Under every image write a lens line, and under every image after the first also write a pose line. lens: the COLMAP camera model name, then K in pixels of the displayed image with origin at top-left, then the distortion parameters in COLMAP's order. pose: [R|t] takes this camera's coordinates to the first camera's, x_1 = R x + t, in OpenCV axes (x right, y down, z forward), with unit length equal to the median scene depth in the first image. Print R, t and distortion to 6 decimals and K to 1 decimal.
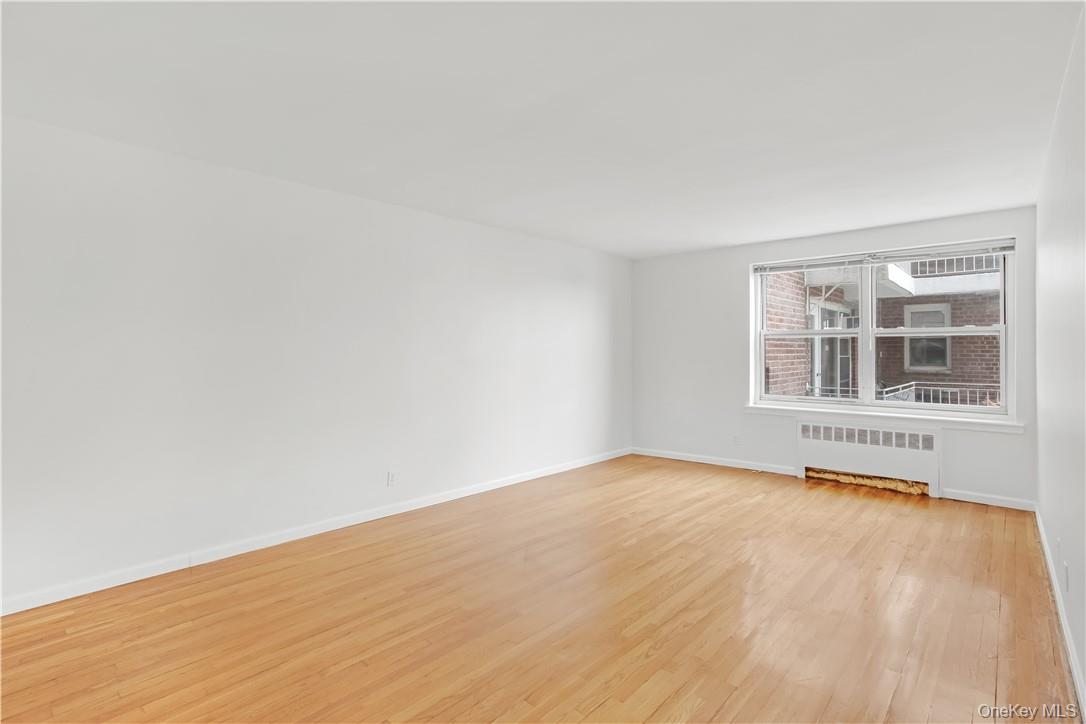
lens RADIAL K [[529.4, 0, 544.0], [0, 529.4, 350.4], [0, 0, 1]] dist [-0.044738, 0.025365]
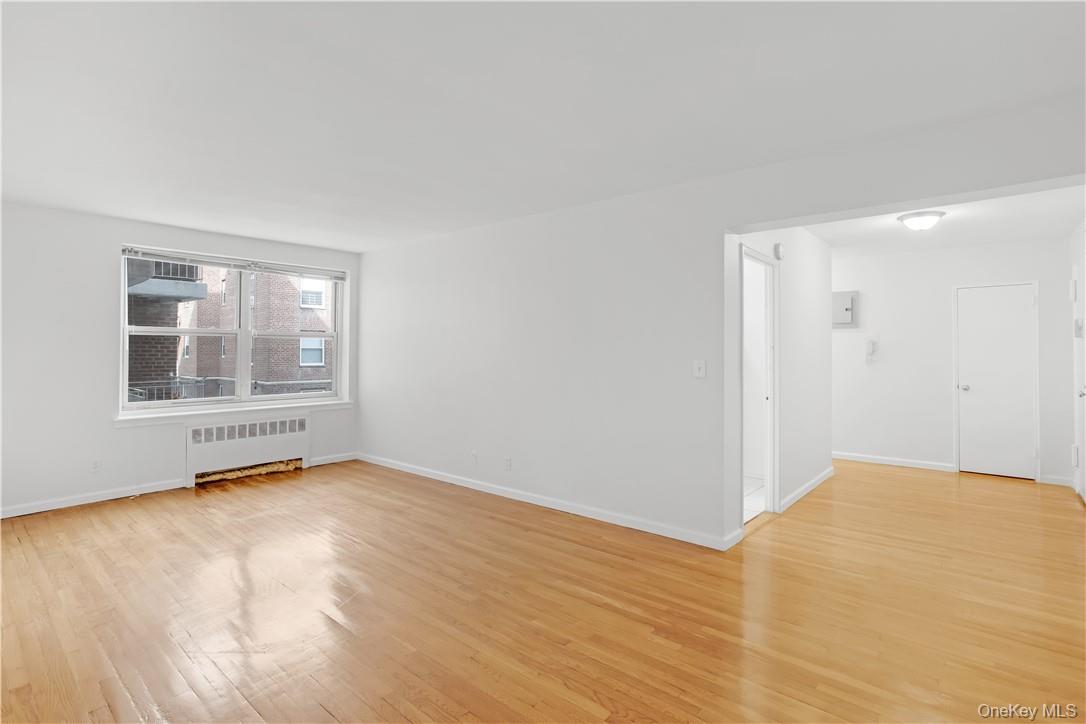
lens RADIAL K [[529.4, 0, 544.0], [0, 529.4, 350.4], [0, 0, 1]] dist [-0.044738, 0.025365]
pose [[-0.025730, 0.000906, 0.999669, -0.472150], [-0.002537, 0.999996, -0.000972, -0.000408], [-0.999666, -0.002561, -0.025728, 0.414696]]
